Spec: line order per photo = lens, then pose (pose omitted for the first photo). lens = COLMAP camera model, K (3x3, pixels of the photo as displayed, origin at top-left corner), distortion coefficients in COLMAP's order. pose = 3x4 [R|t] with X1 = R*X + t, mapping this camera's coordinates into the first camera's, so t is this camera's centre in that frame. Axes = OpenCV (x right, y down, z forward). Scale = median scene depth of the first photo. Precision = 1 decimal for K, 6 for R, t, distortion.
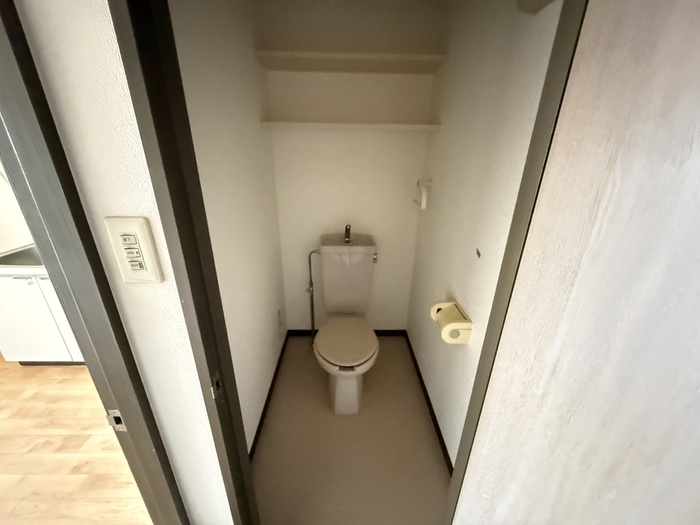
lens RADIAL K [[281.1, 0, 348.2], [0, 281.1, 261.8], [0, 0, 1]] dist [0.001420, -0.000435]
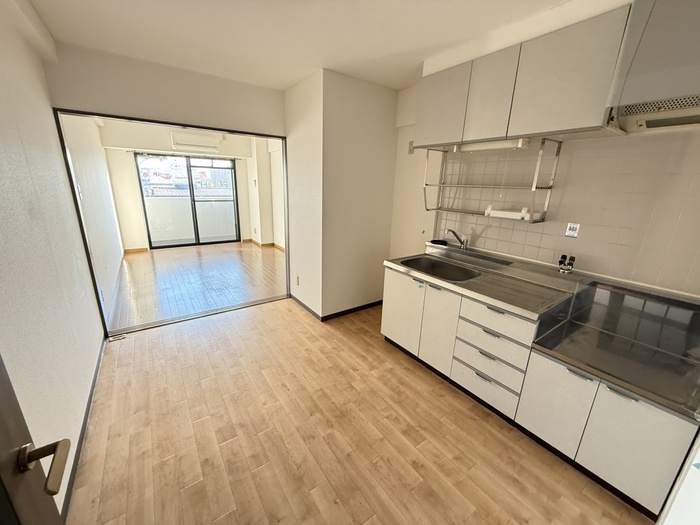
lens RADIAL K [[281.1, 0, 345.6], [0, 281.1, 261.5], [0, 0, 1]] dist [0.001420, -0.000435]
pose [[0.563917, 0.230892, -0.792898, -0.374723], [-0.325259, 0.944613, 0.043745, 0.027632], [0.759081, 0.233228, 0.607783, -0.044670]]
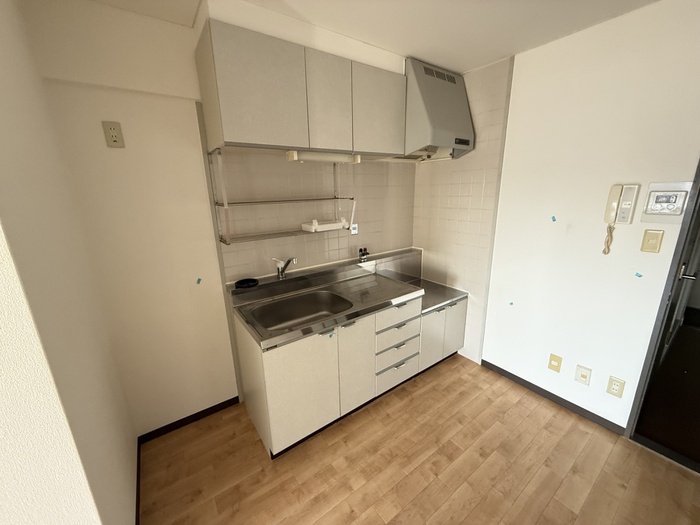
lens RADIAL K [[281.1, 0, 346.7], [0, 281.1, 262.4], [0, 0, 1]] dist [0.001420, -0.000435]
pose [[0.818289, -0.173178, 0.548099, -1.671805], [0.243499, 0.968188, -0.057624, -0.101039], [-0.520684, 0.180614, 0.834426, 0.144543]]
